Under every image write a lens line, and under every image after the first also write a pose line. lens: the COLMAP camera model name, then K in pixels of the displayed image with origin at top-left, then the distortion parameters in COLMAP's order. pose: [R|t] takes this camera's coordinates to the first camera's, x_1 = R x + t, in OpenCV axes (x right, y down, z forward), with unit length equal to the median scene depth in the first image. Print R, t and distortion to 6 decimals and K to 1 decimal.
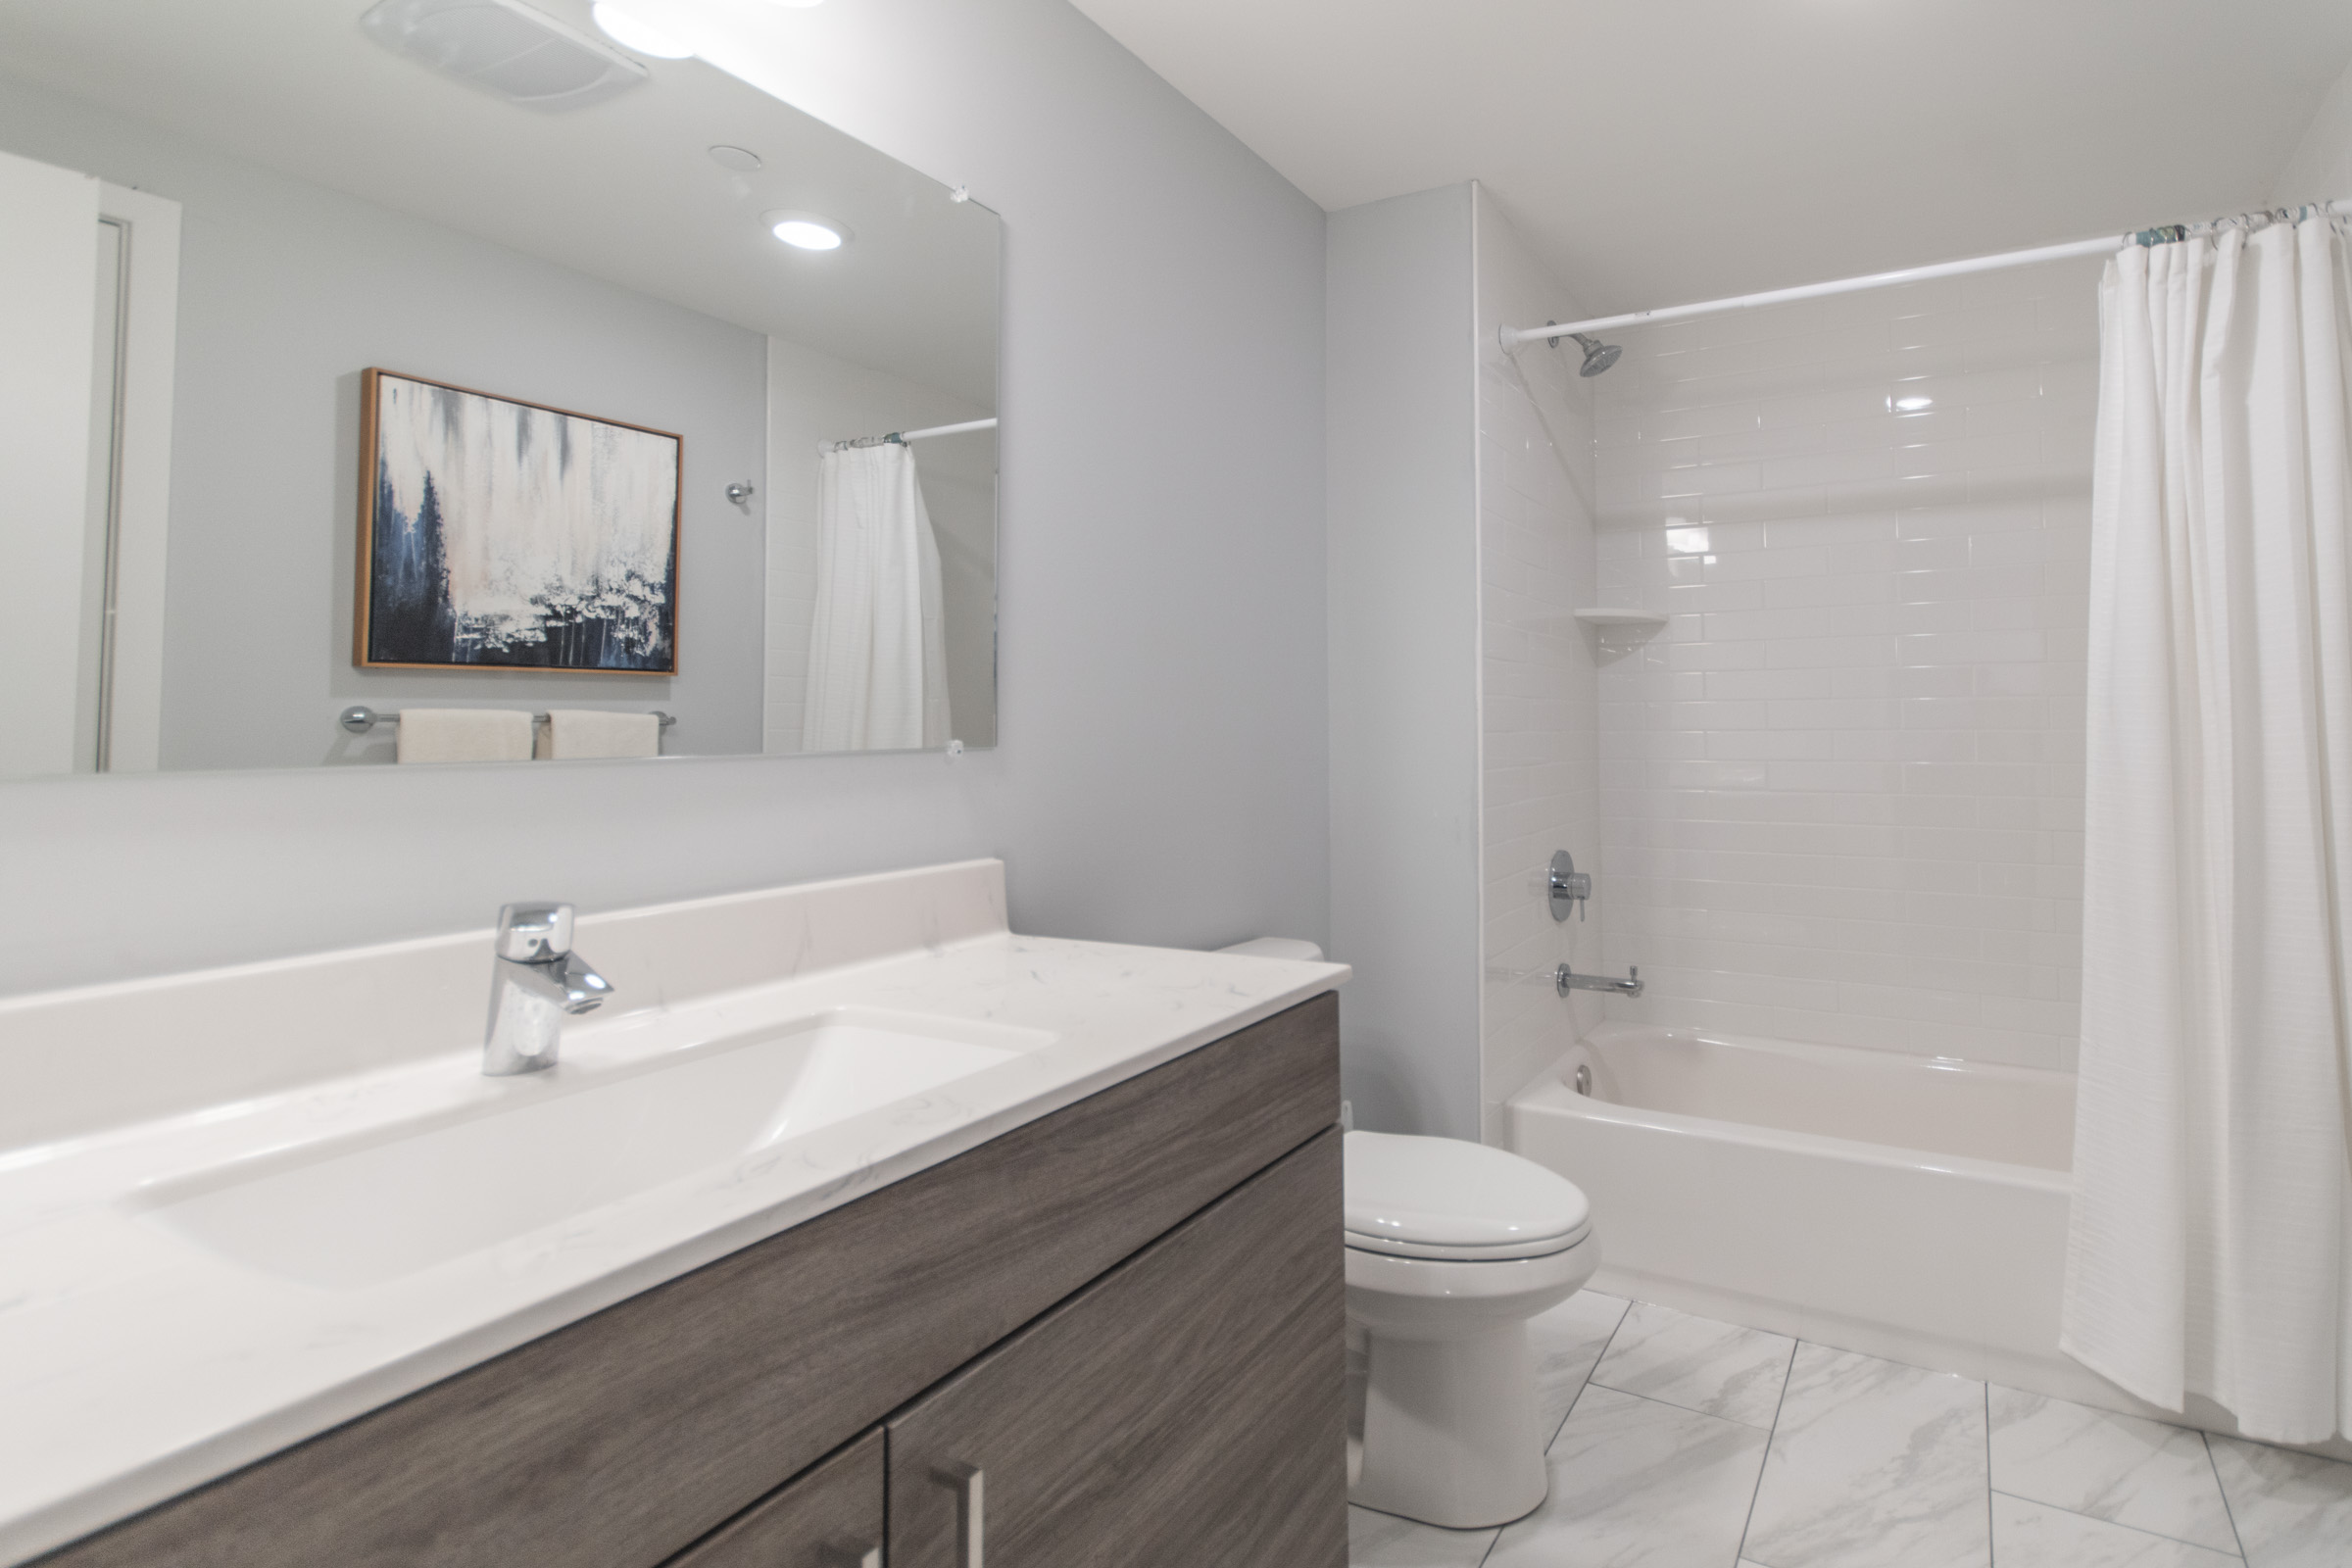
lens RADIAL K [[1033.0, 0, 1171.6], [0, 1033.0, 781.2], [0, 0, 1]] dist [0.002012, -0.000987]
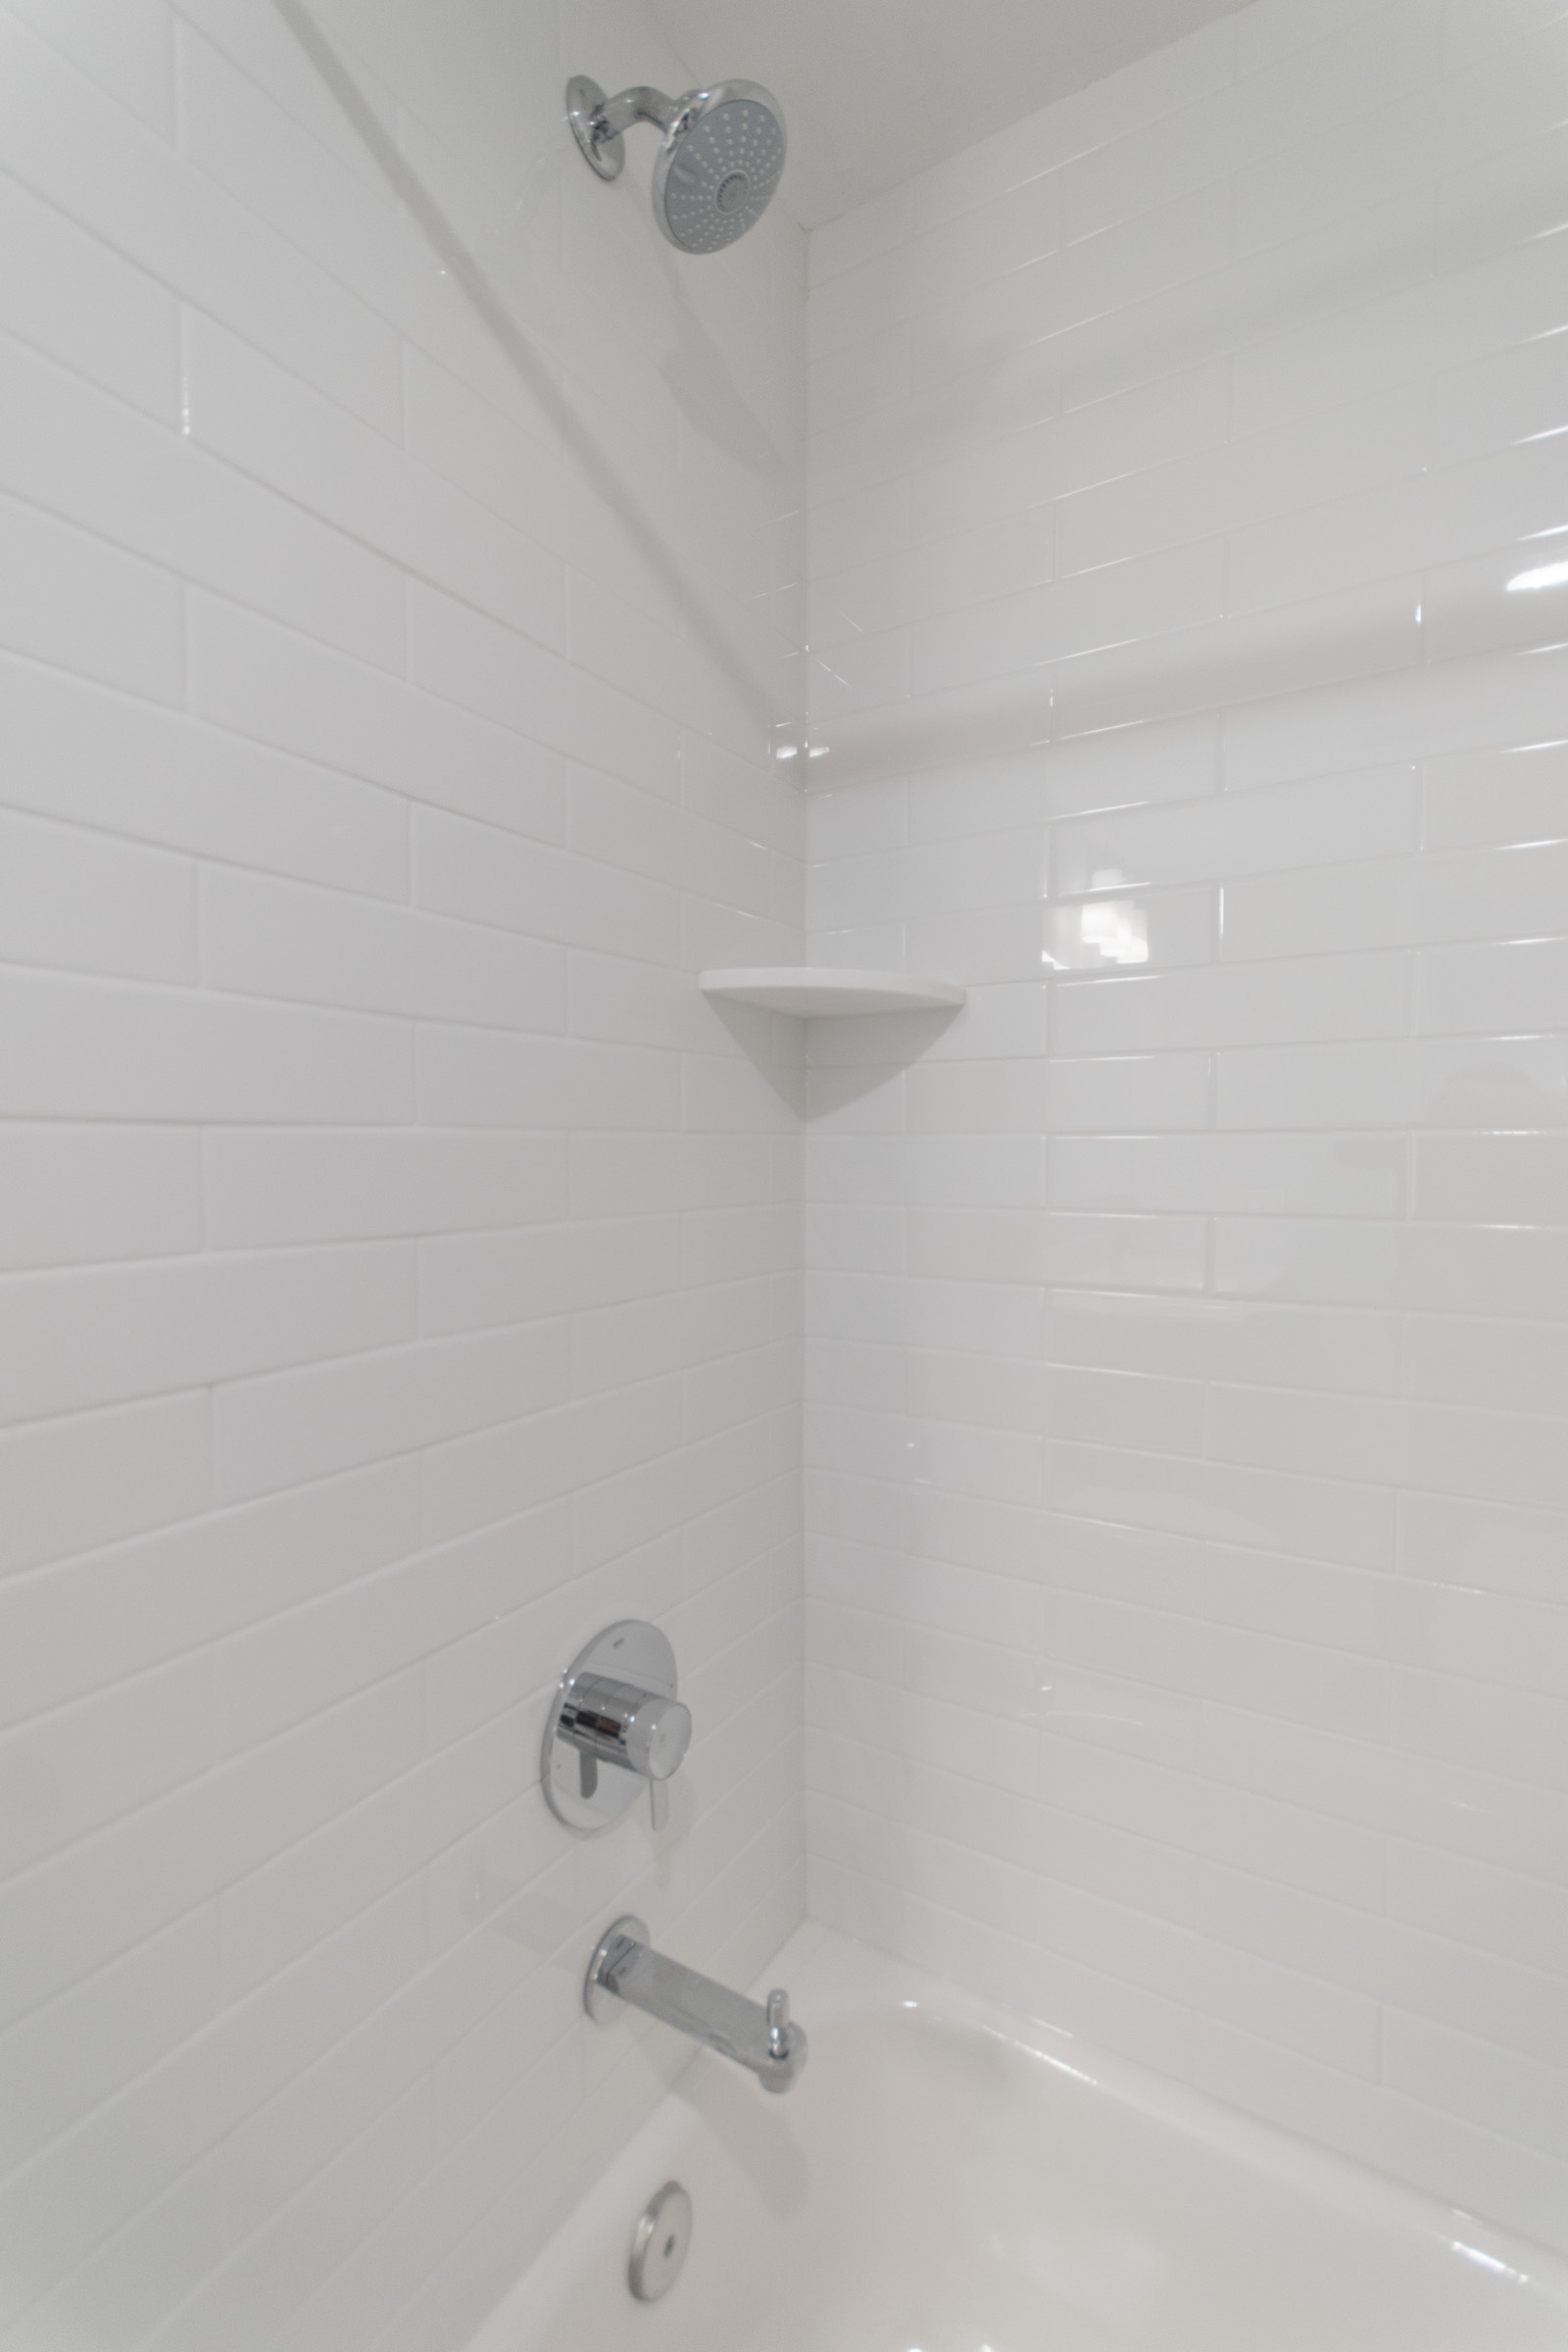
lens RADIAL K [[1033.0, 0, 787.7], [0, 1033.0, 1177.4], [0, 0, 1]] dist [0.002012, -0.000987]
pose [[0.999845, 0.016416, -0.006380, 0.416596], [-0.016038, 0.998338, 0.055351, -0.110381], [0.007278, -0.055240, 0.998447, 0.605682]]
